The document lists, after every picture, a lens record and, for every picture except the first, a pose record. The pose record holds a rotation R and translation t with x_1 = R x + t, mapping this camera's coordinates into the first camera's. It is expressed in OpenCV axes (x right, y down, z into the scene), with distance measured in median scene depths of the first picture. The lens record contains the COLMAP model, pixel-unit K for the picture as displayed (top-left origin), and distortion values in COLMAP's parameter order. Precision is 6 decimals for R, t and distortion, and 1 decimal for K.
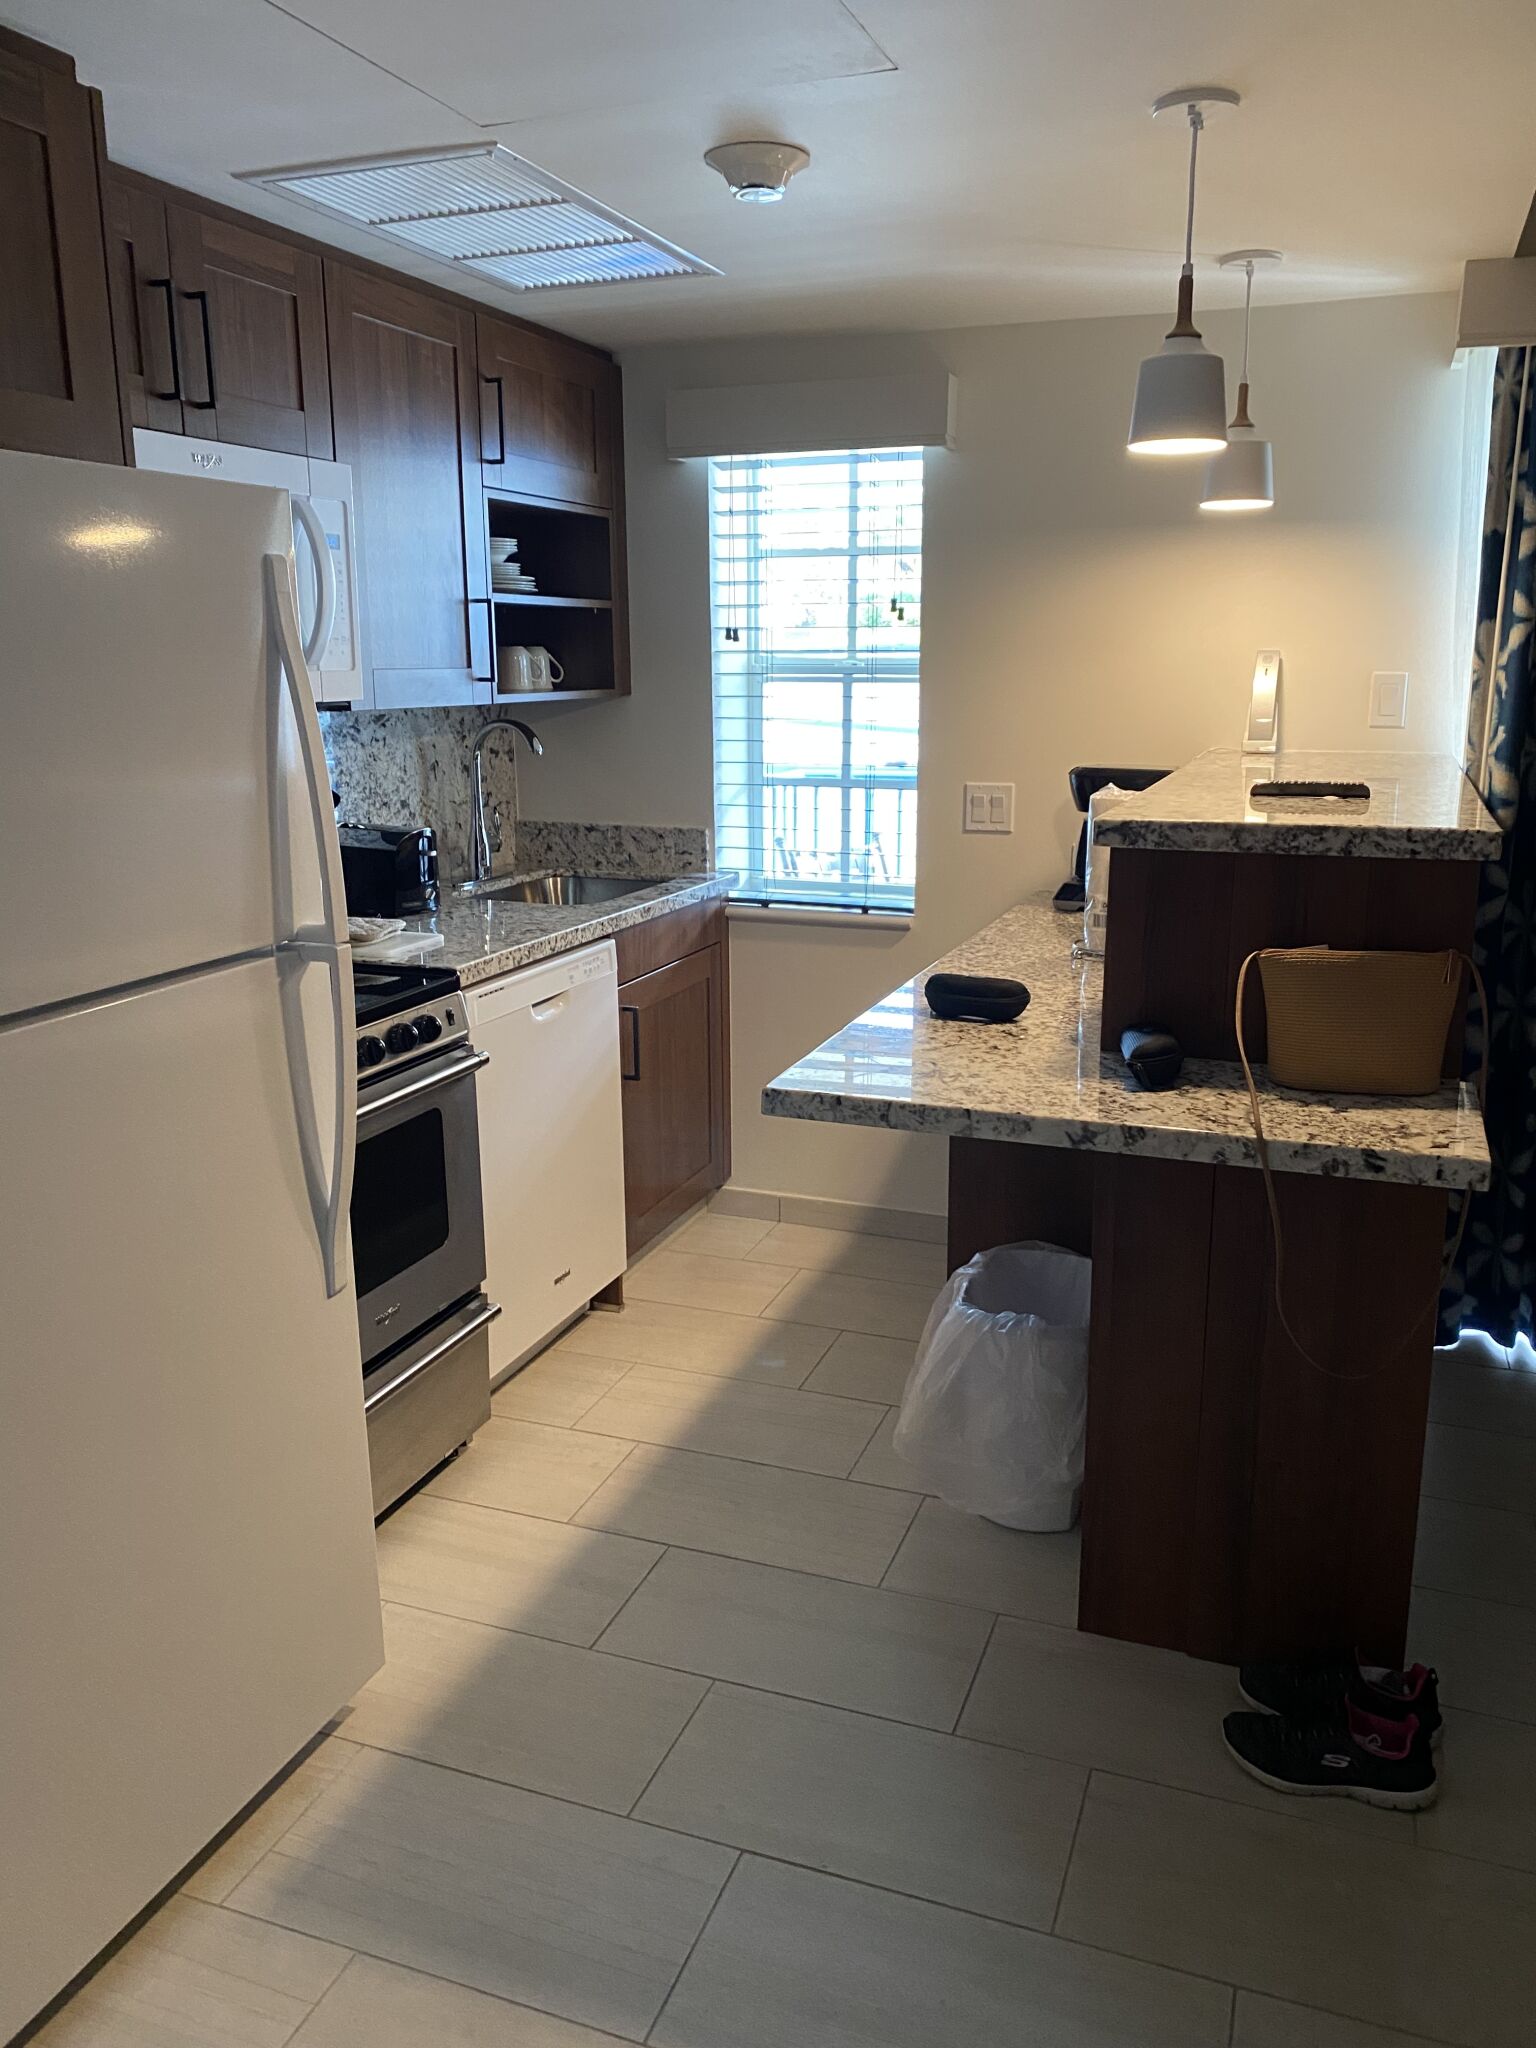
lens RADIAL K [[1544.5, 0, 771.0], [0, 1544.5, 1023.6], [0, 0, 1]] dist [0.007959, 0.005938]
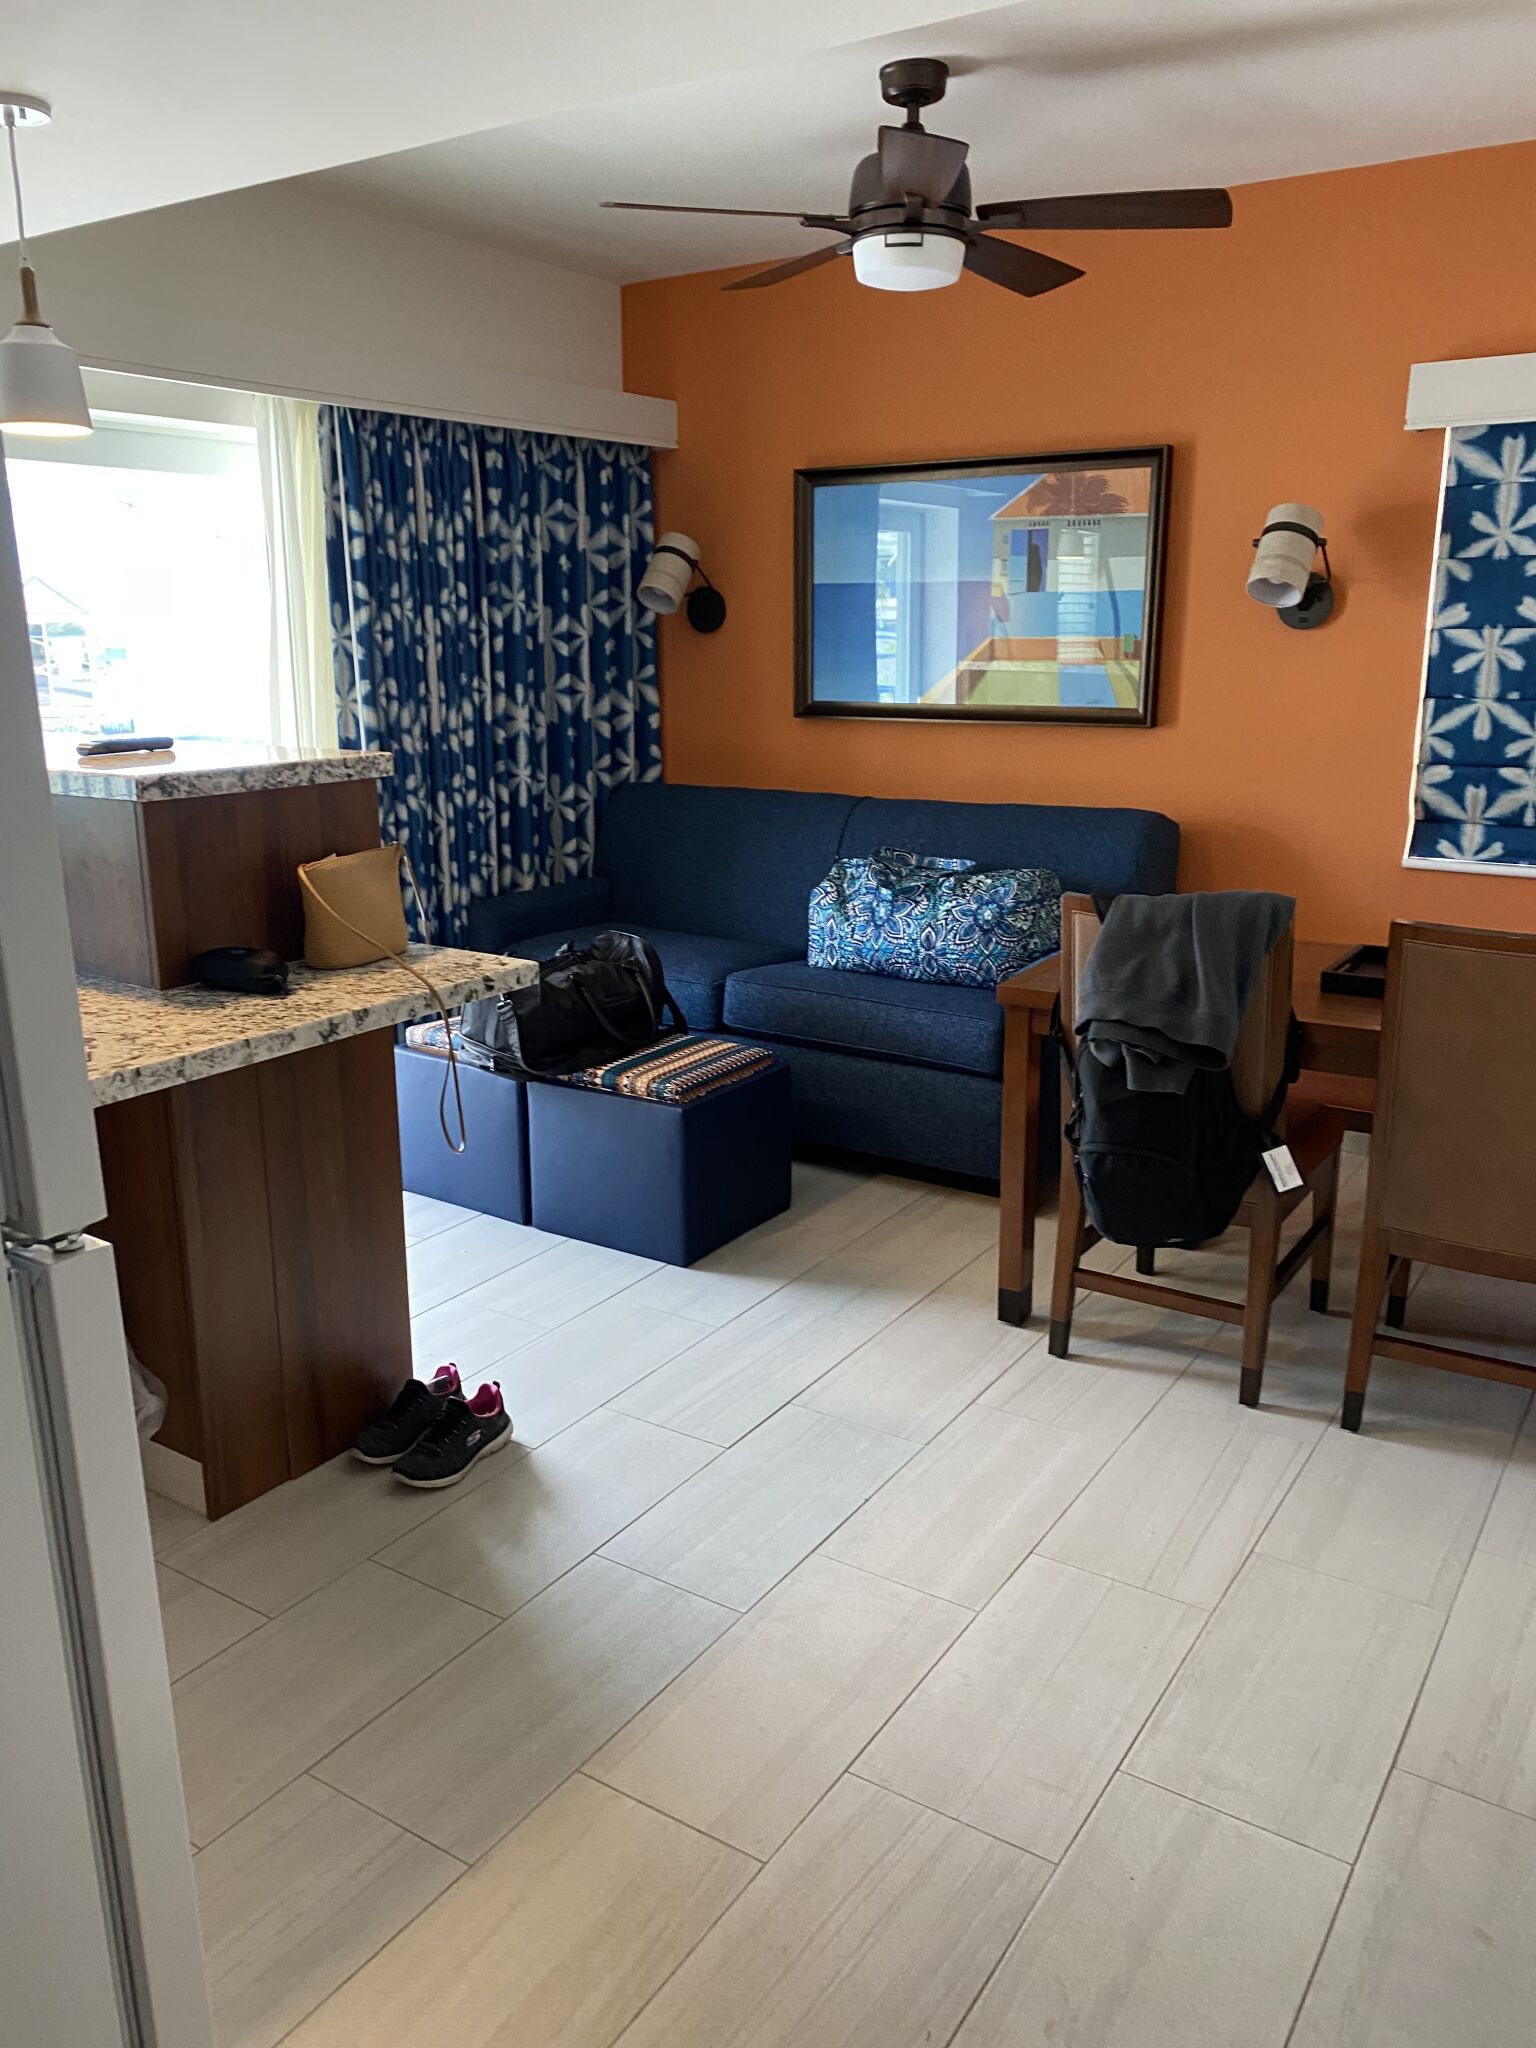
lens RADIAL K [[1544.5, 0, 773.2], [0, 1544.5, 1024.9], [0, 0, 1]] dist [0.007959, 0.005938]
pose [[0.213608, -0.236319, 0.947906, -0.781425], [0.235301, 0.954181, 0.184858, -0.064727], [-0.948159, 0.183556, 0.259427, 0.345101]]
